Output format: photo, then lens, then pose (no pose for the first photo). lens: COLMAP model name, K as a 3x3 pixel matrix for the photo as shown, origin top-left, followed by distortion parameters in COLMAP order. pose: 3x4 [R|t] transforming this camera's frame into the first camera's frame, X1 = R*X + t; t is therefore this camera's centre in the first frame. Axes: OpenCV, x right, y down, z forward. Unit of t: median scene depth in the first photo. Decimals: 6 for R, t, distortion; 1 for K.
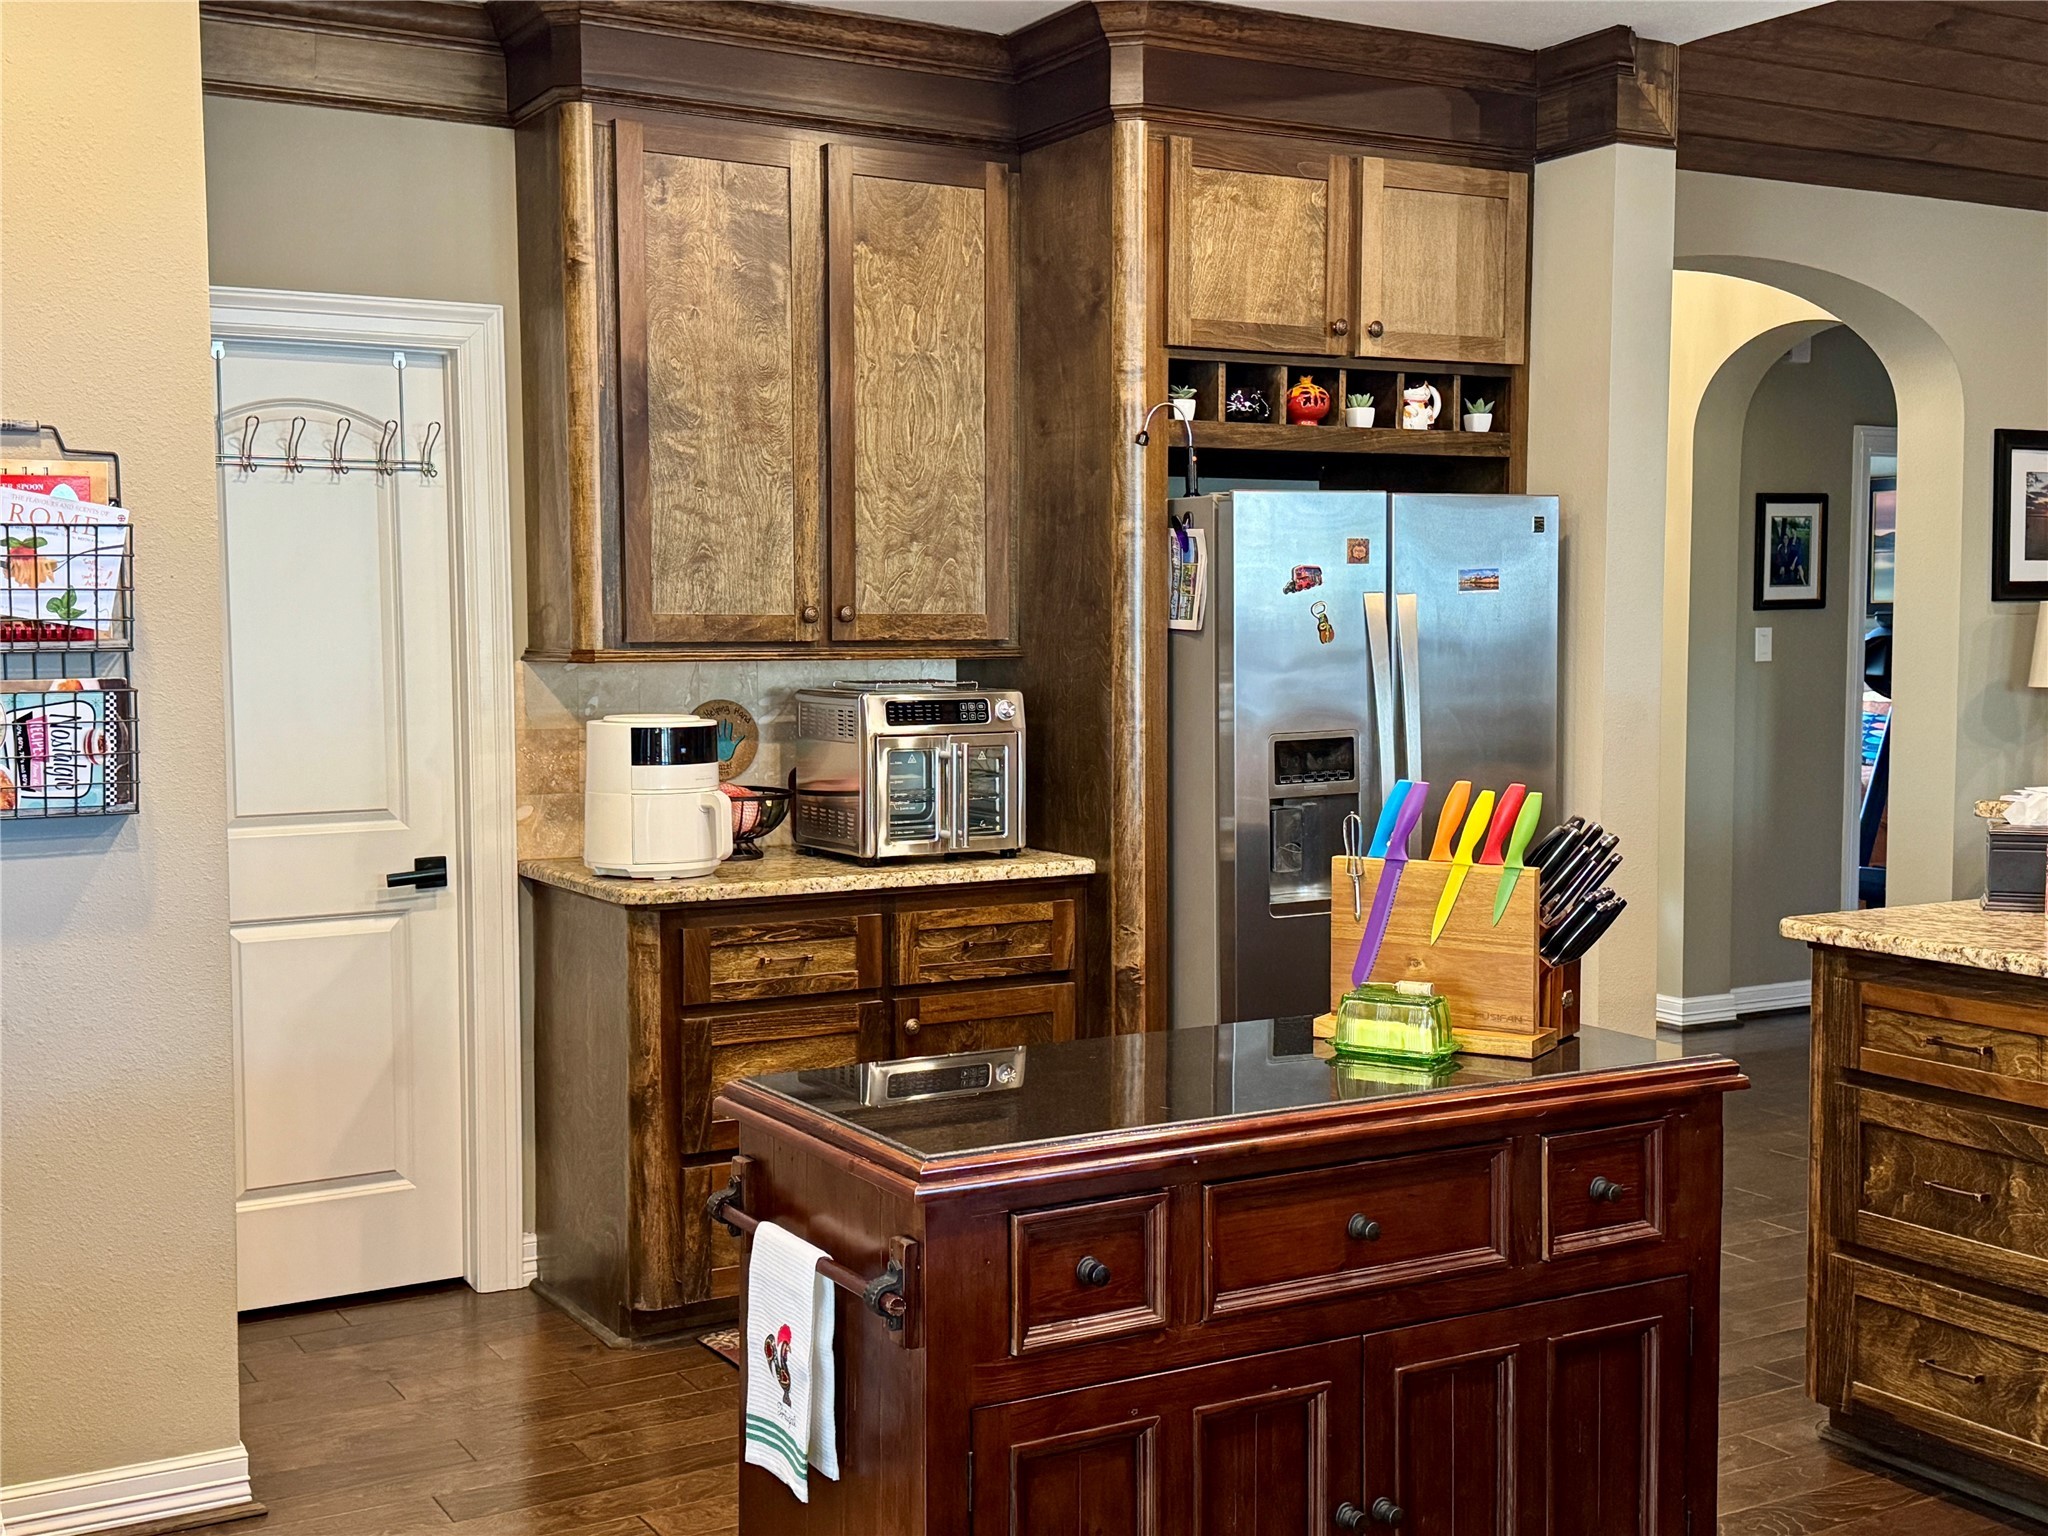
lens RADIAL K [[2372.8, 0, 1023.6], [0, 2372.8, 770.3], [0, 0, 1]] dist [0.010783, 0.000000]
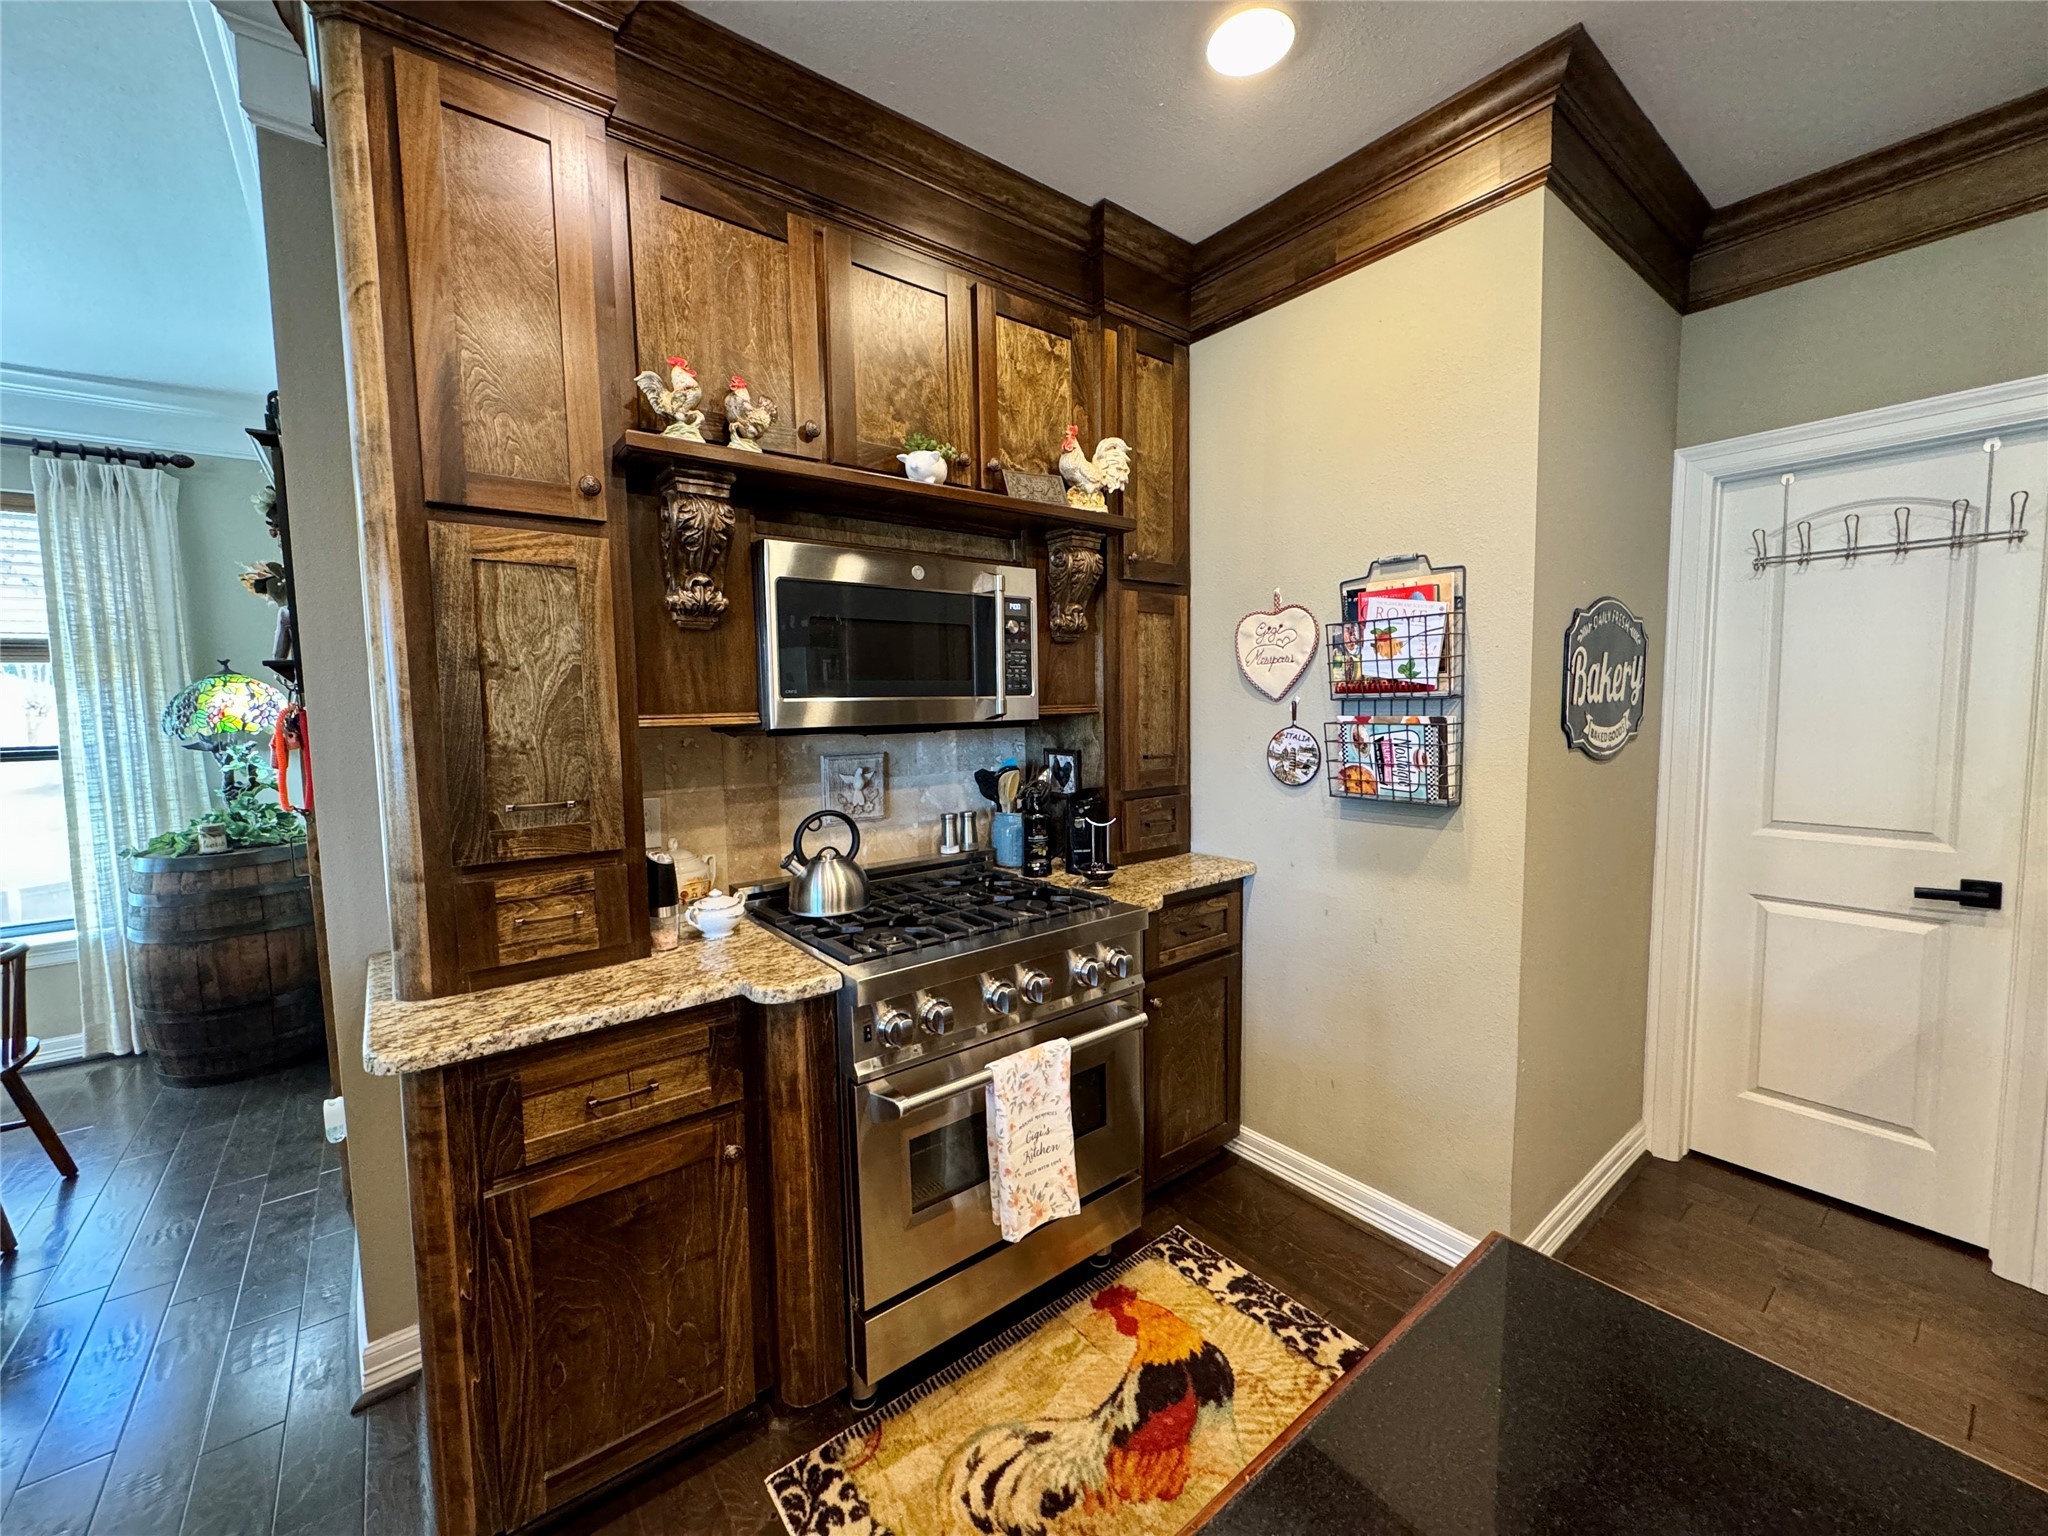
lens RADIAL K [[816.3, 0, 1022.8], [0, 816.3, 765.9], [0, 0, 1]] dist [-0.002425, 0.000596]
pose [[0.132034, 0.082290, -0.987824, 0.098814], [-0.052239, 0.995741, 0.075967, -0.033146], [0.989868, 0.041573, 0.135770, 0.673019]]
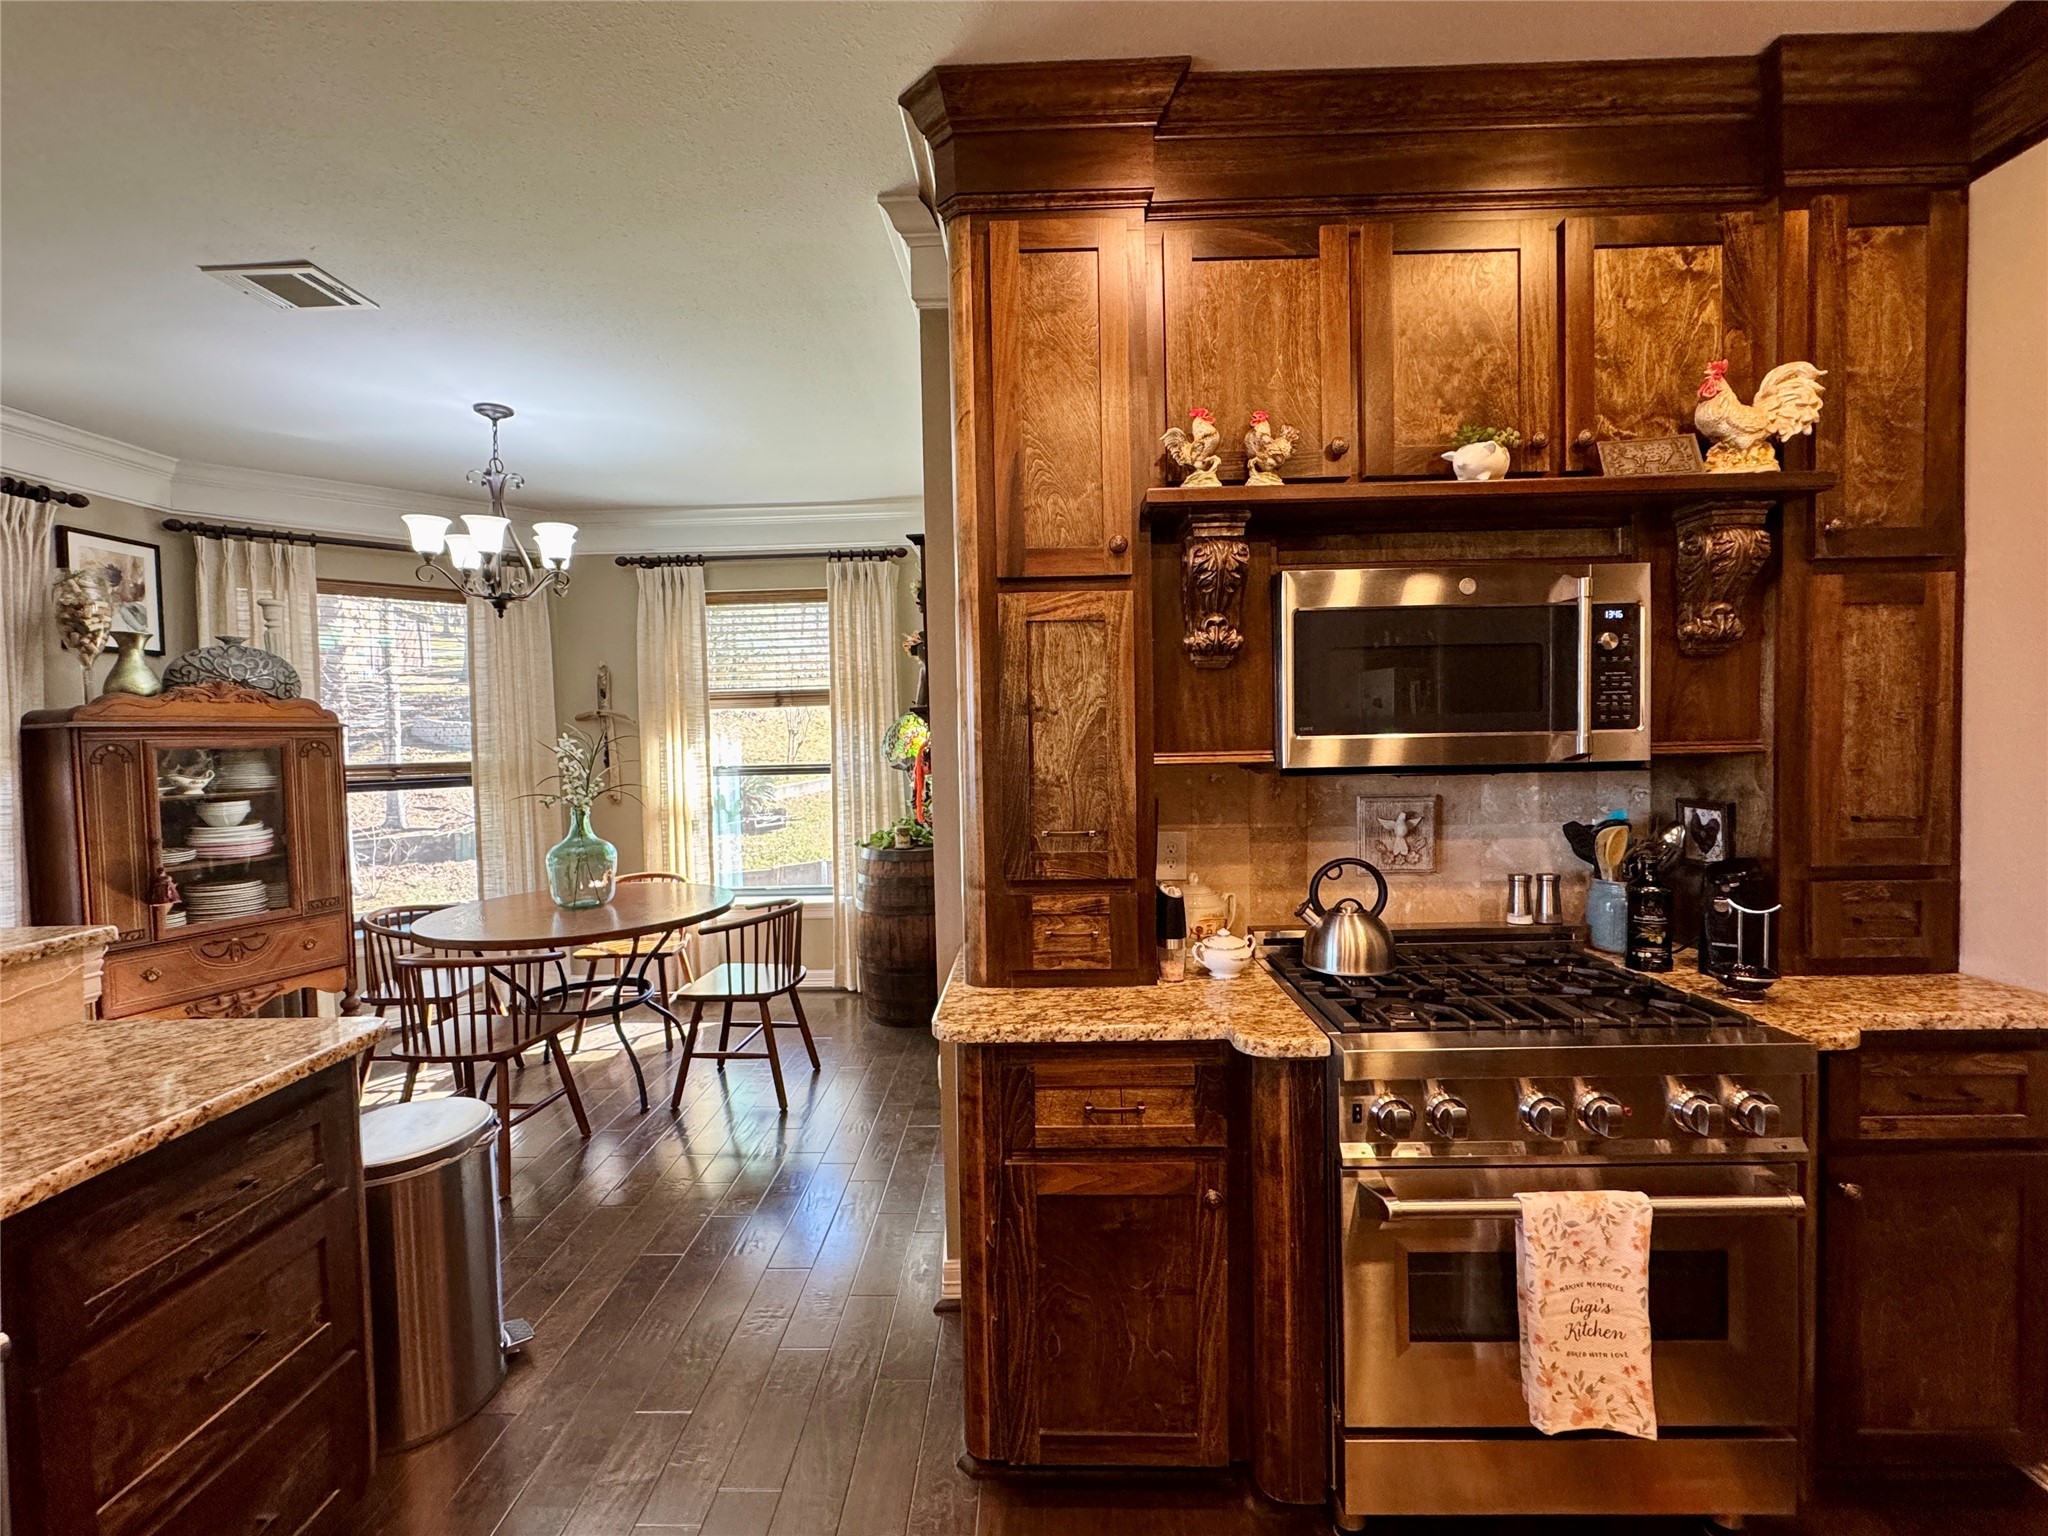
lens RADIAL K [[901.8, 0, 1018.4], [0, 901.8, 768.9], [0, 0, 1]] dist [-0.001690, -0.000245]
pose [[-0.527396, 0.047733, -0.848278, 0.107326], [-0.035554, 0.996306, 0.078168, -0.041266], [0.848875, 0.071385, -0.523751, 0.713934]]
